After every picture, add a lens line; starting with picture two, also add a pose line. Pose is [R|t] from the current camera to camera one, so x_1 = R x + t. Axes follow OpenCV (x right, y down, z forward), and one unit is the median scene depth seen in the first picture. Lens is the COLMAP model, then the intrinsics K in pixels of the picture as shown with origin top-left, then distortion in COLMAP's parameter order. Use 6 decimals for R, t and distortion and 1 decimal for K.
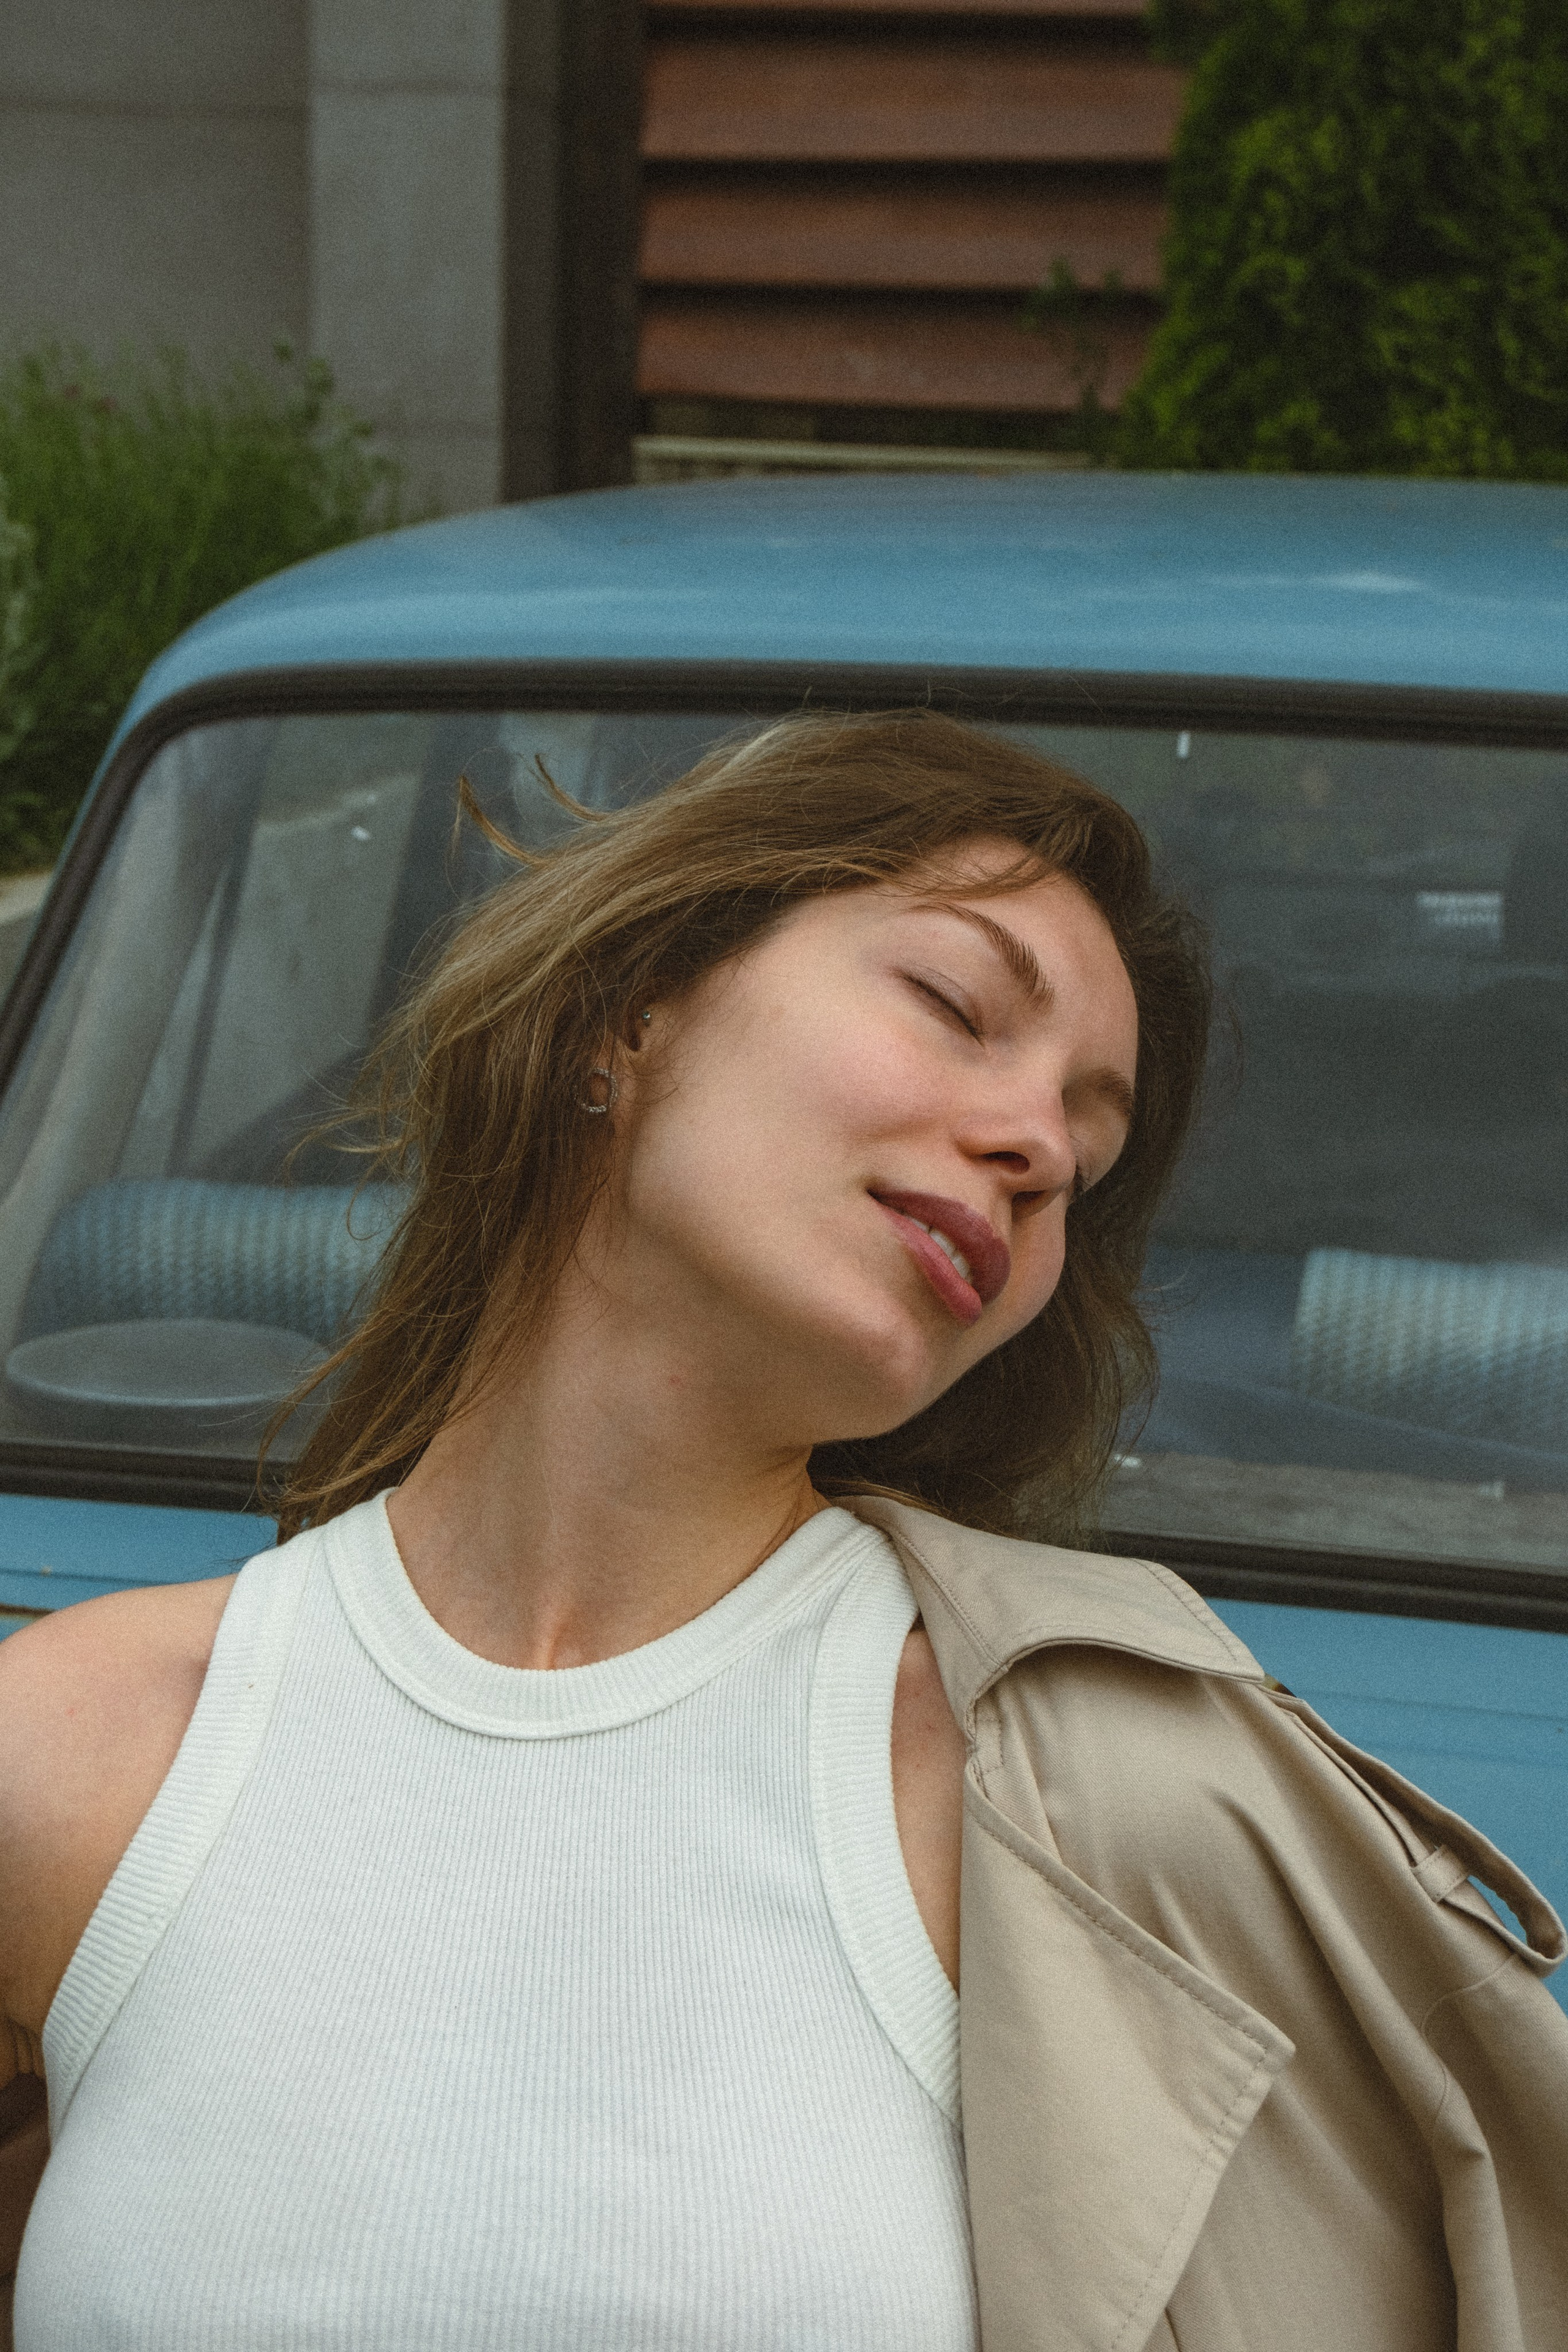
lens RADIAL K [[3584.7, 0, 775.6], [0, 3584.7, 1182.5], [0, 0, 1]] dist [0.142397, 0.000000]
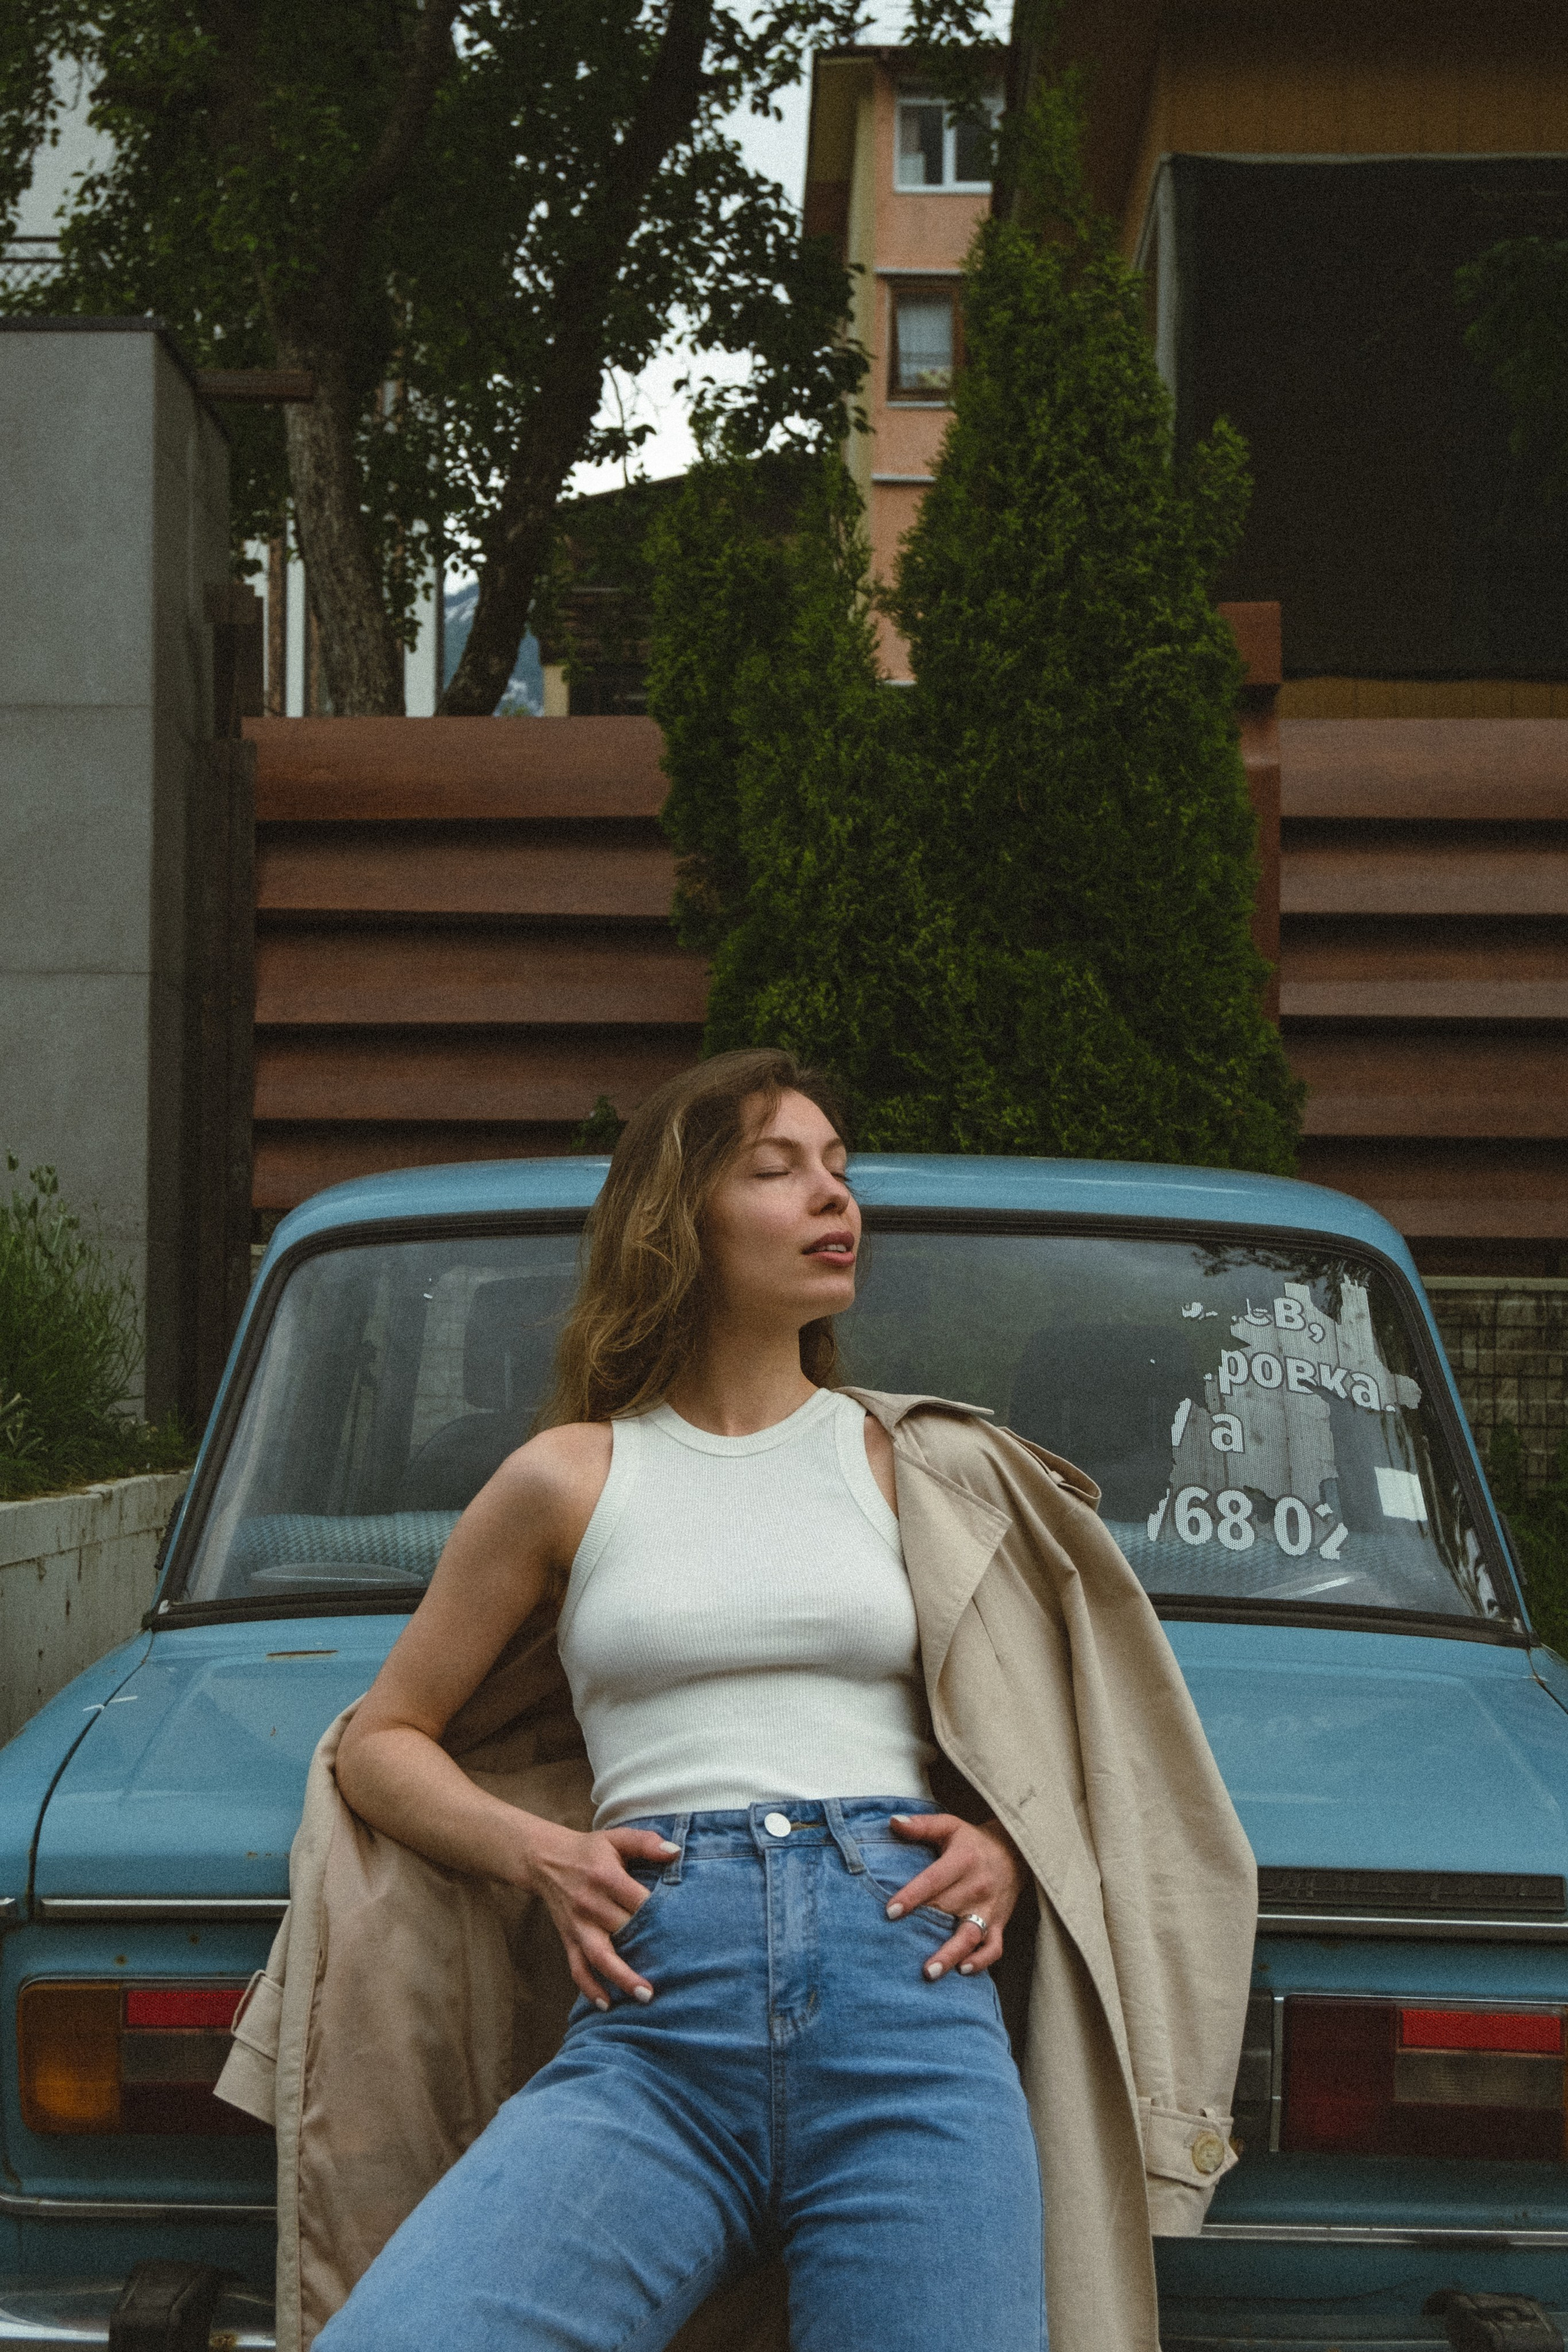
lens RADIAL K [[3584.7, 0, 816.5], [0, 3584.7, 1213.2], [0, 0, 1]] dist [0.142397, 0.000000]
pose [[0.986260, -0.016352, 0.164391, -0.073989], [0.053782, 0.972662, -0.225911, 0.097283], [-0.156203, 0.231648, 0.960177, -0.277929]]
